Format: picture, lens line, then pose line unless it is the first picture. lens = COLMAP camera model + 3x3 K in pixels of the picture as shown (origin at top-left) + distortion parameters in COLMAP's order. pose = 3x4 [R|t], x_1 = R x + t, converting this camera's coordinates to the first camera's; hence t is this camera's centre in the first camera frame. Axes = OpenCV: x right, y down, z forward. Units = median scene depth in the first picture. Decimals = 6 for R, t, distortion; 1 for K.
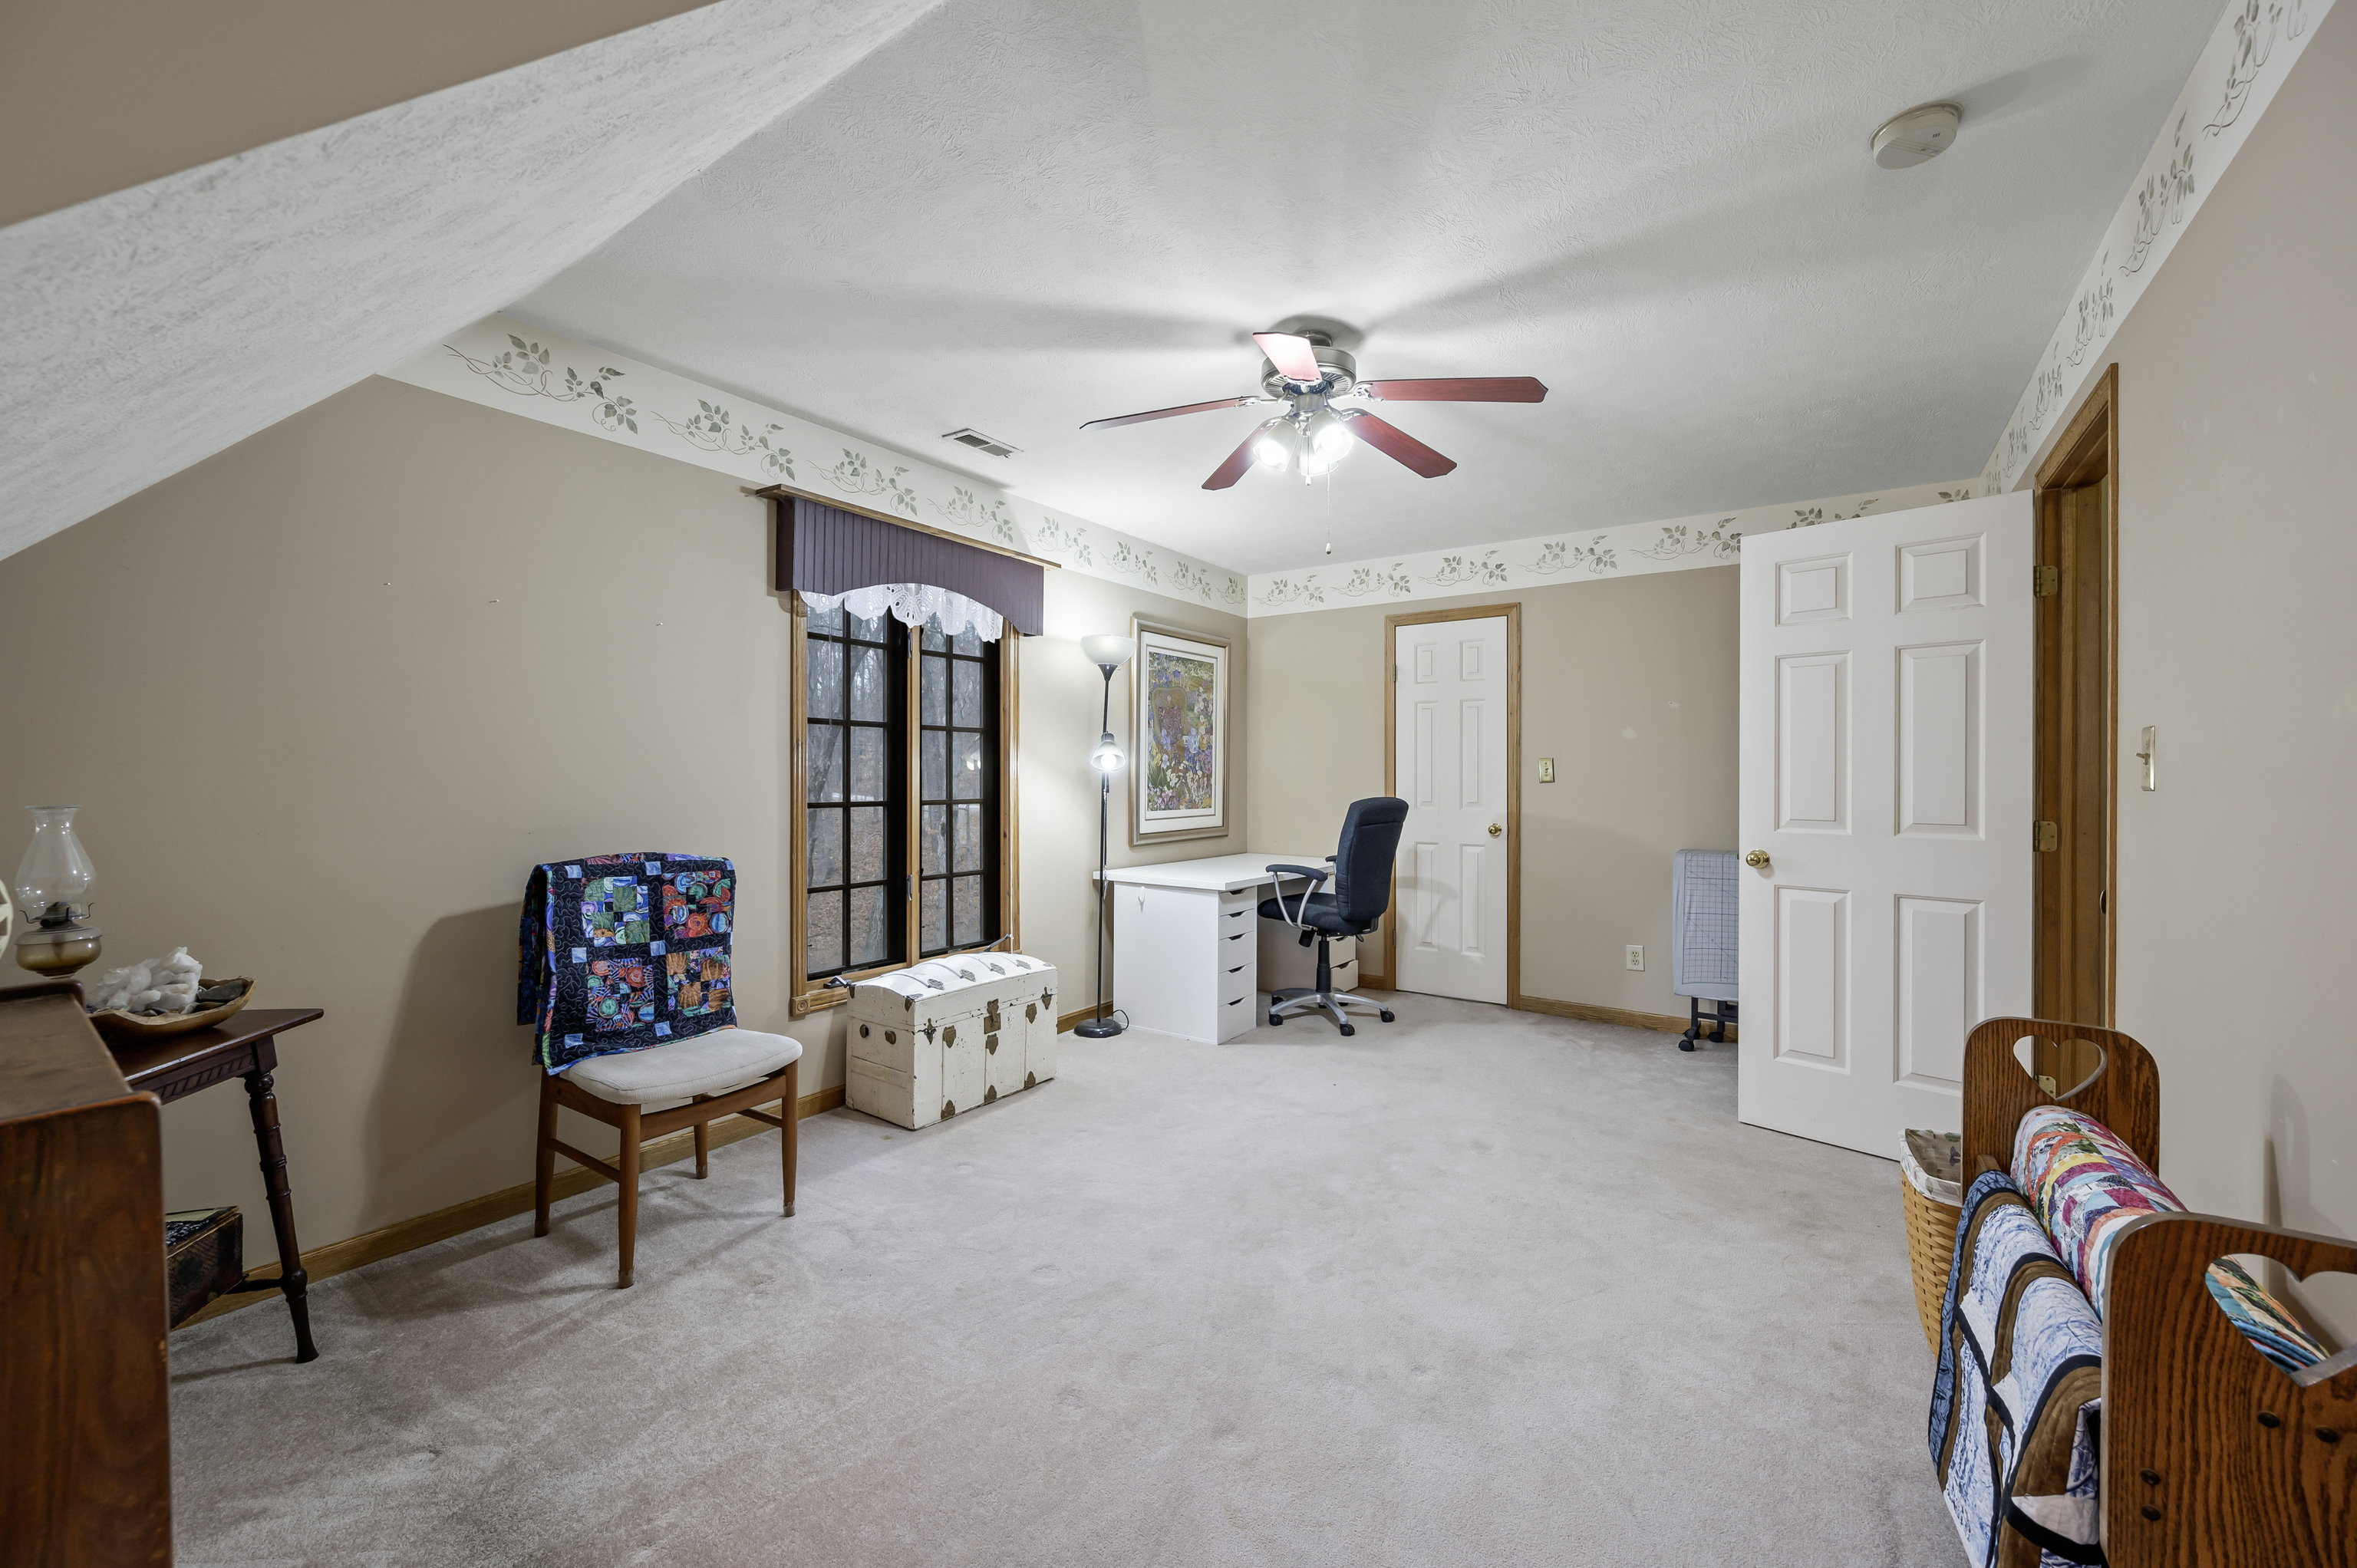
lens RADIAL K [[935.2, 0, 1178.2], [0, 935.2, 787.2], [0, 0, 1]] dist [-0.000760, -0.000234]
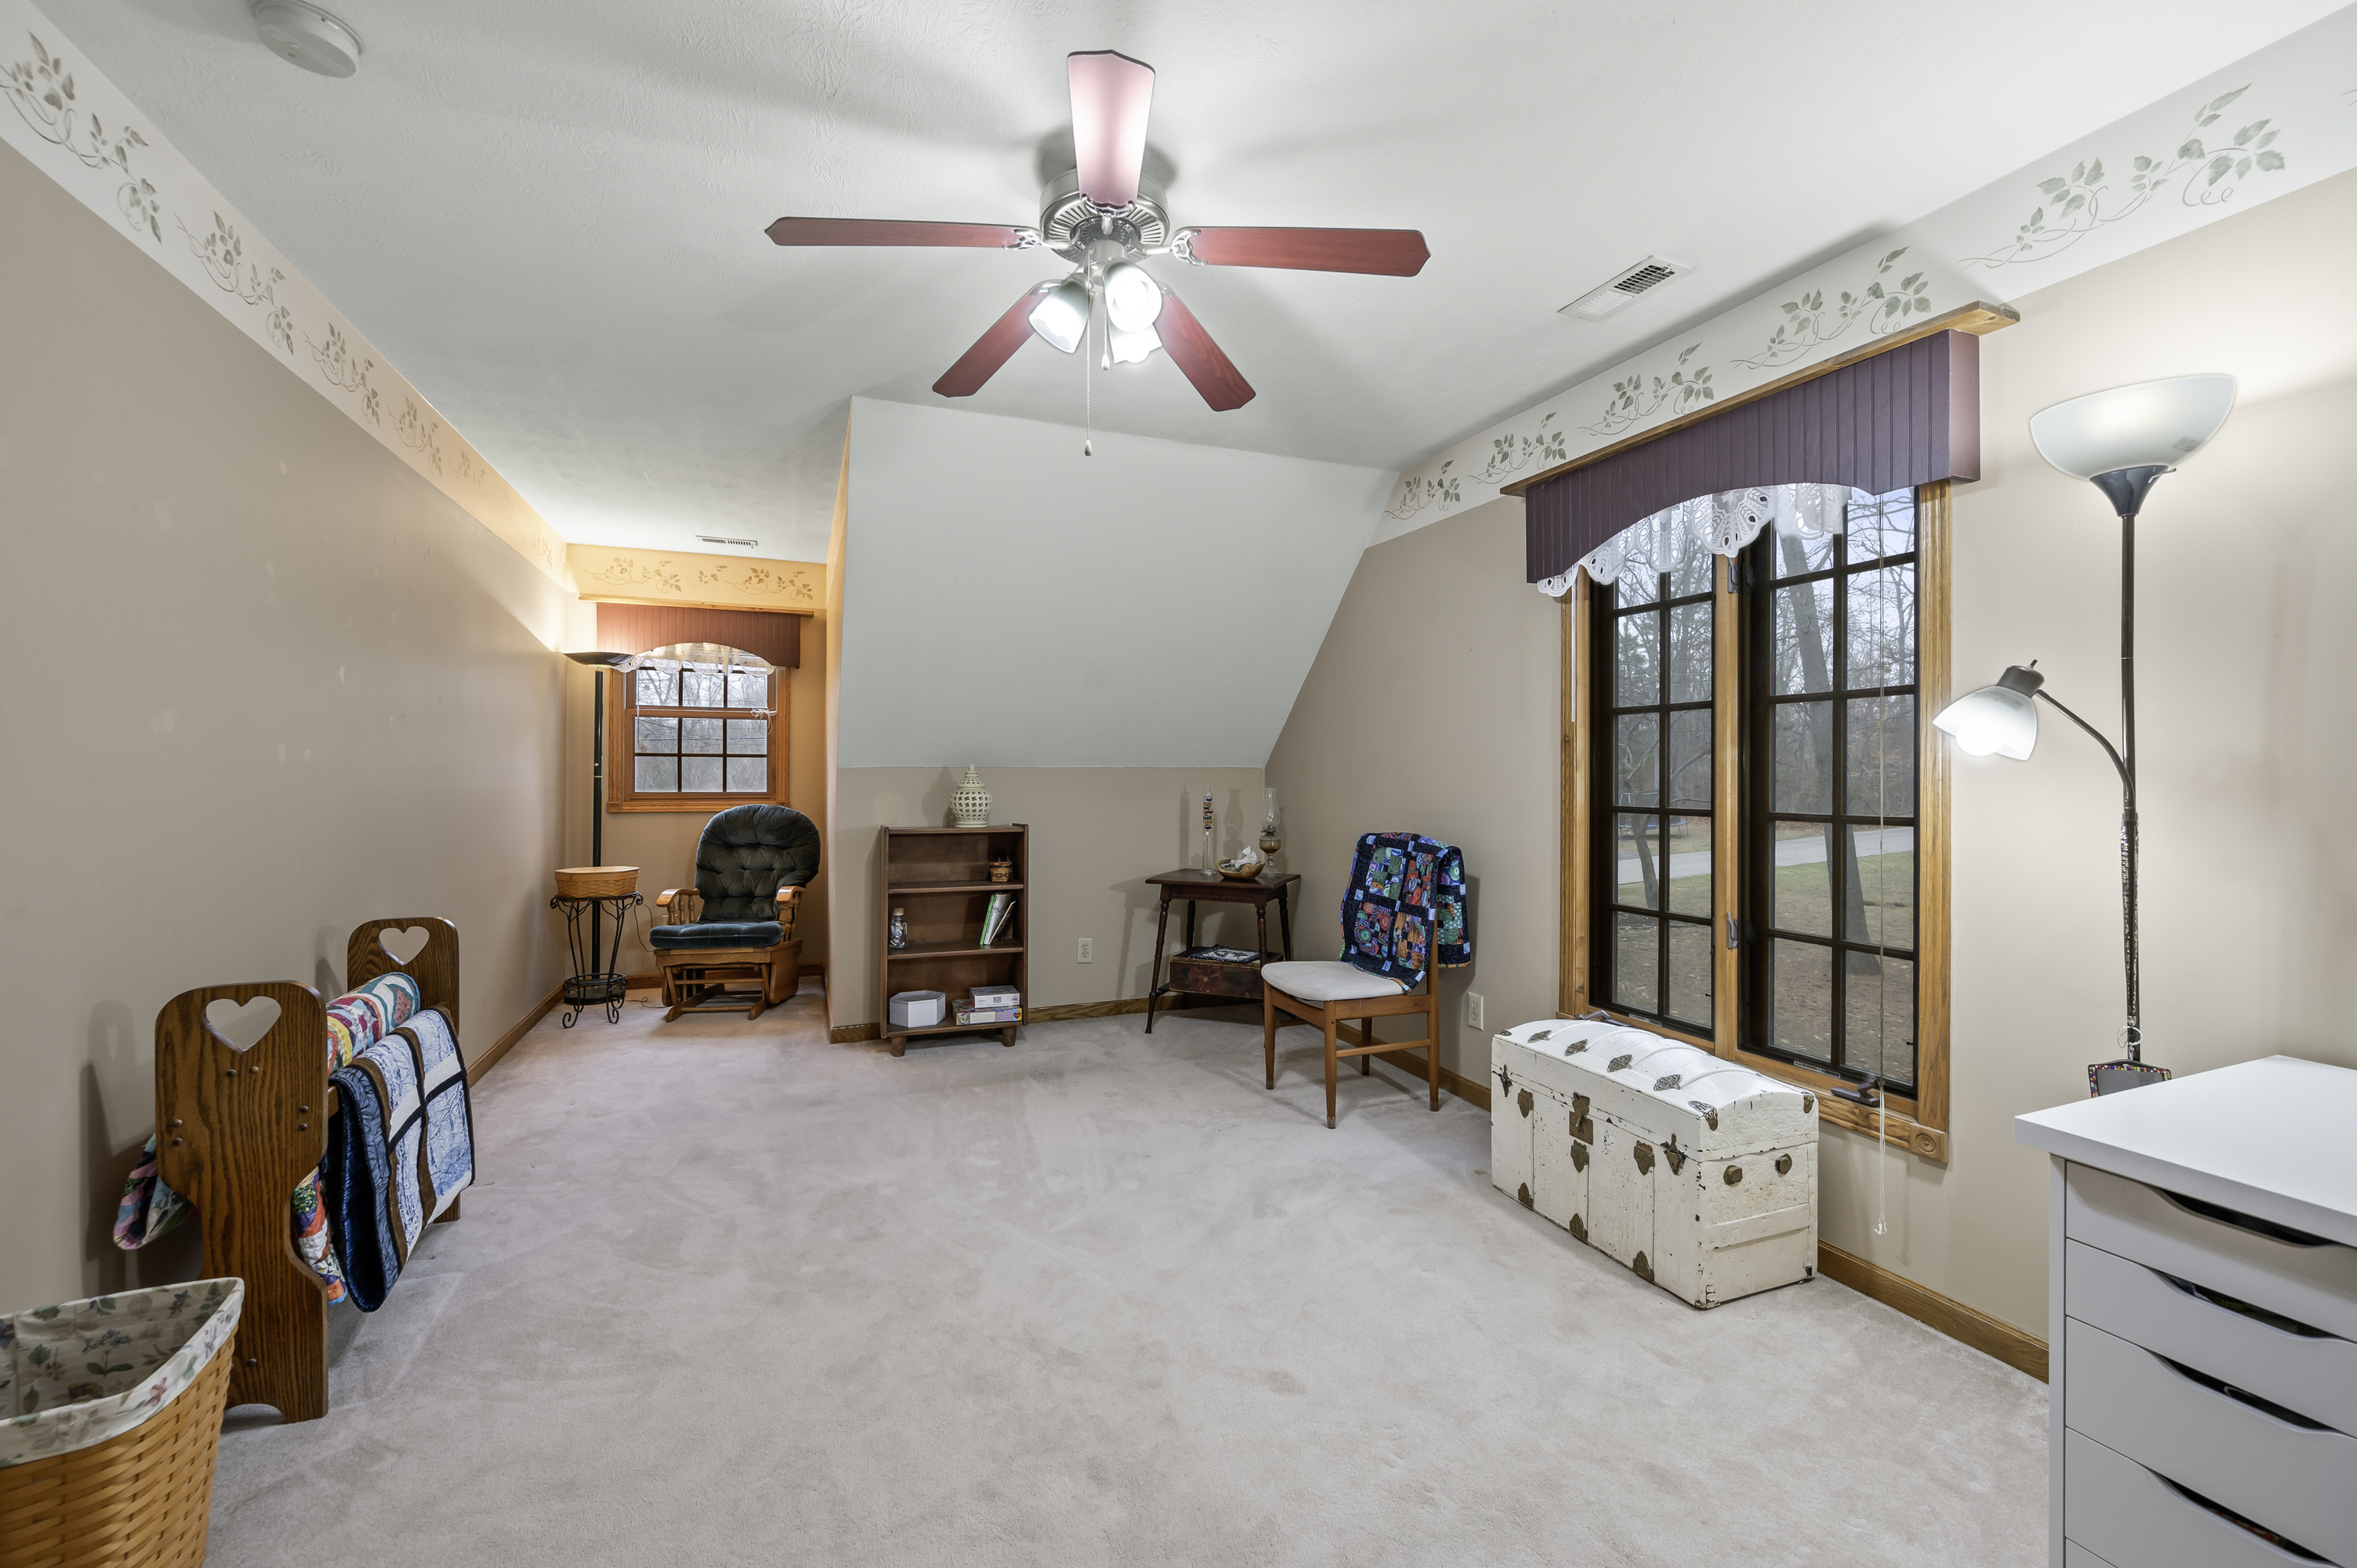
lens RADIAL K [[939.2, 0, 1181.2], [0, 939.2, 766.7], [0, 0, 1]] dist [-0.000298, 0.000104]
pose [[-0.542405, -0.007572, -0.840083, 0.700375], [-0.008151, 0.999960, -0.003751, -0.016099], [0.840078, 0.004813, -0.542444, 1.419500]]
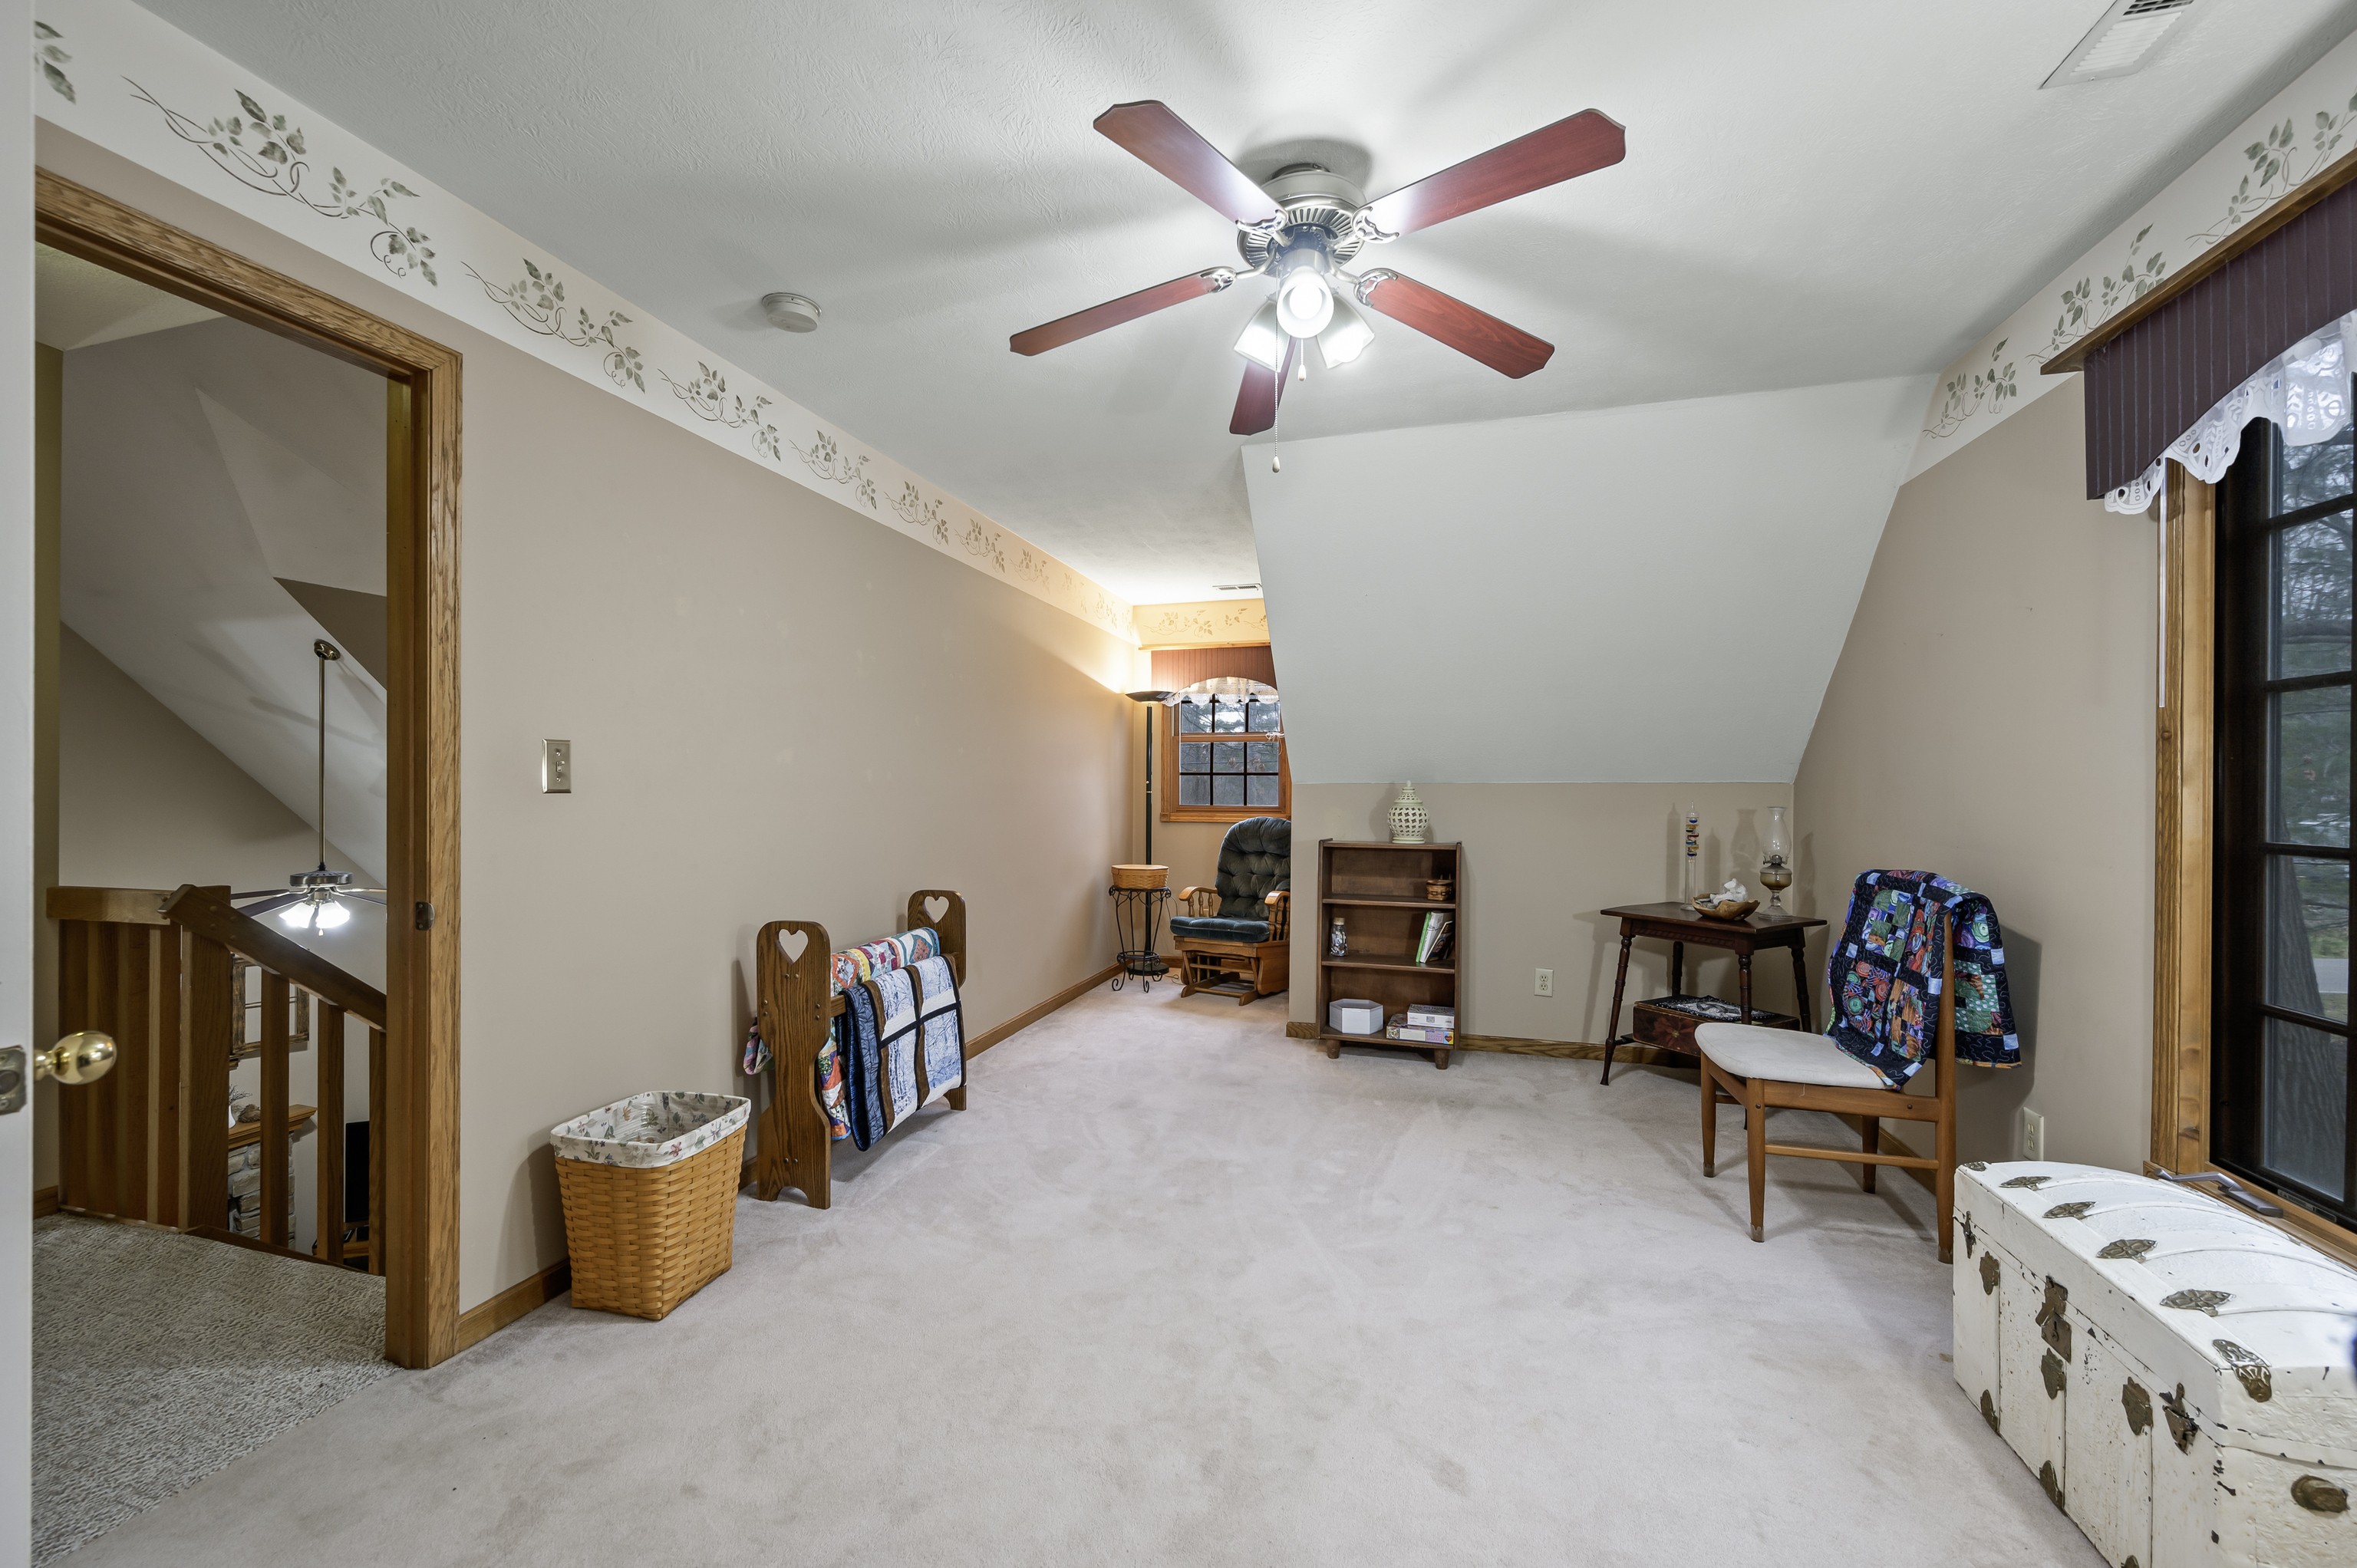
lens RADIAL K [[935.2, 0, 1178.2], [0, 935.2, 787.2], [0, 0, 1]] dist [-0.000760, -0.000234]
pose [[-0.944960, -0.004099, -0.327160, 0.448303], [-0.005895, 0.999973, 0.004499, -0.016277], [0.327132, 0.006180, -0.944958, 1.621204]]
